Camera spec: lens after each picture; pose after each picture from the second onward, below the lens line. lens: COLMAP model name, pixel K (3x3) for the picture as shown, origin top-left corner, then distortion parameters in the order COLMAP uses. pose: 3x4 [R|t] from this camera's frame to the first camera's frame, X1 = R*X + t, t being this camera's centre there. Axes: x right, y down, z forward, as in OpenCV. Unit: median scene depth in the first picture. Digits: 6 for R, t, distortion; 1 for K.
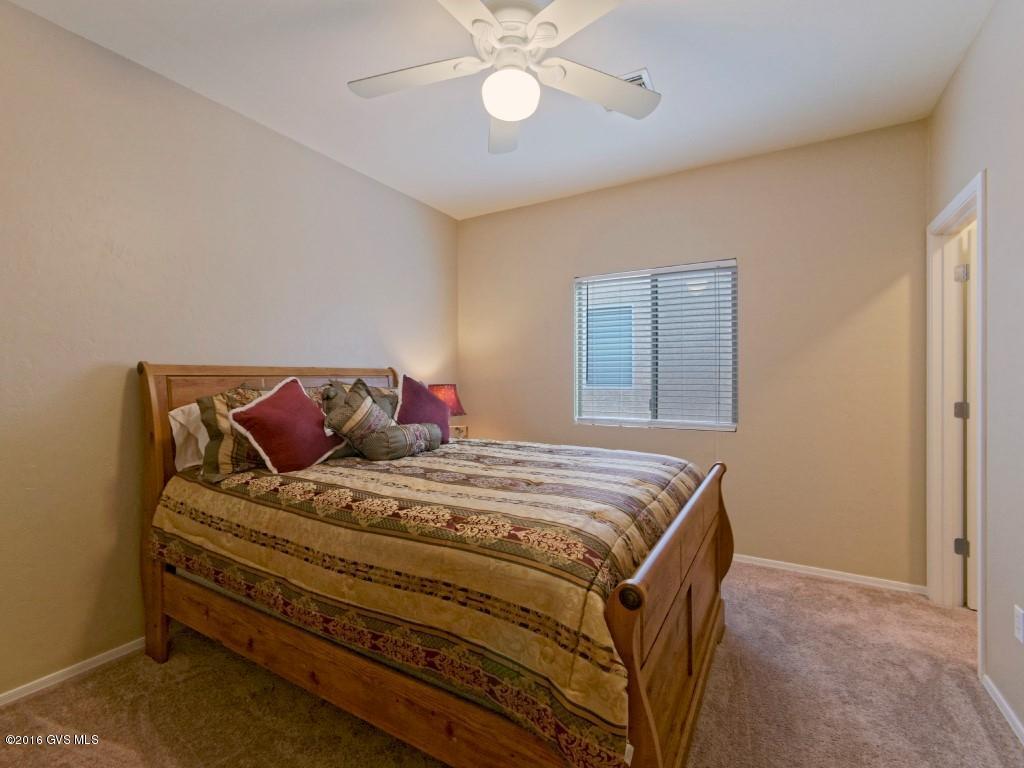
lens RADIAL K [[463.1, 0, 518.2], [0, 463.1, 382.0], [0, 0, 1]] dist [0.000059, -0.000049]
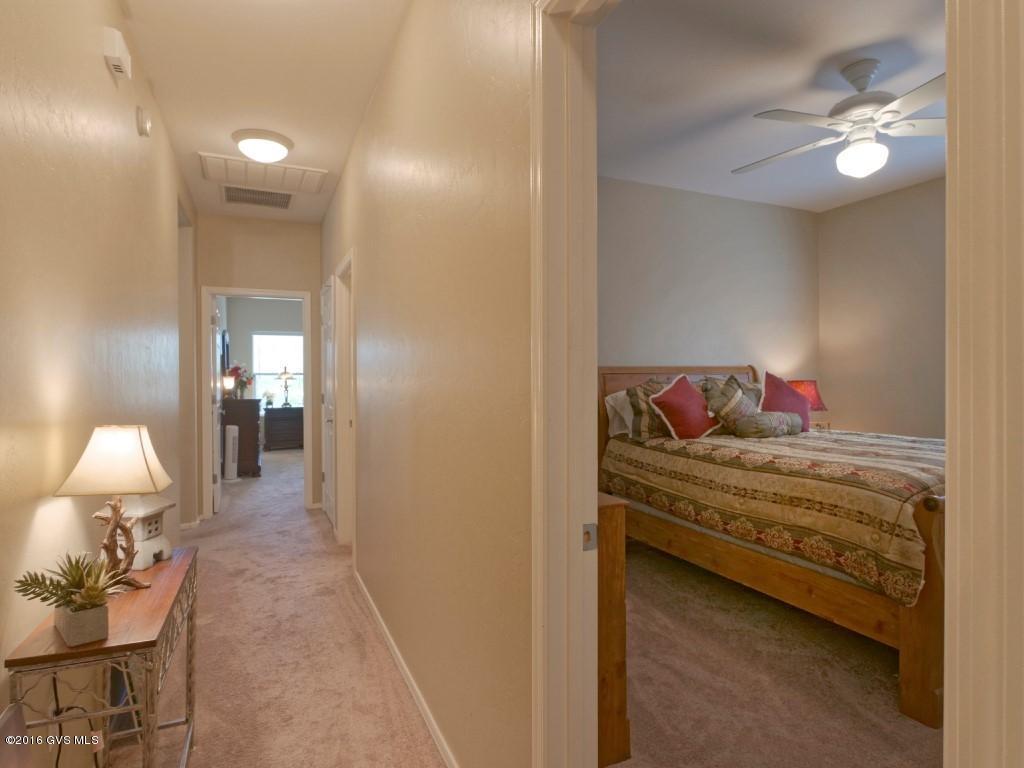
lens RADIAL K [[573.9, 0, 512.0], [0, 573.9, 384.0], [0, 0, 1]] dist [-0.001016, -0.000075]
pose [[0.811259, 0.002653, -0.584682, 0.118502], [0.001380, 0.999978, 0.006452, 0.007787], [0.584686, -0.006041, 0.811237, -0.820380]]
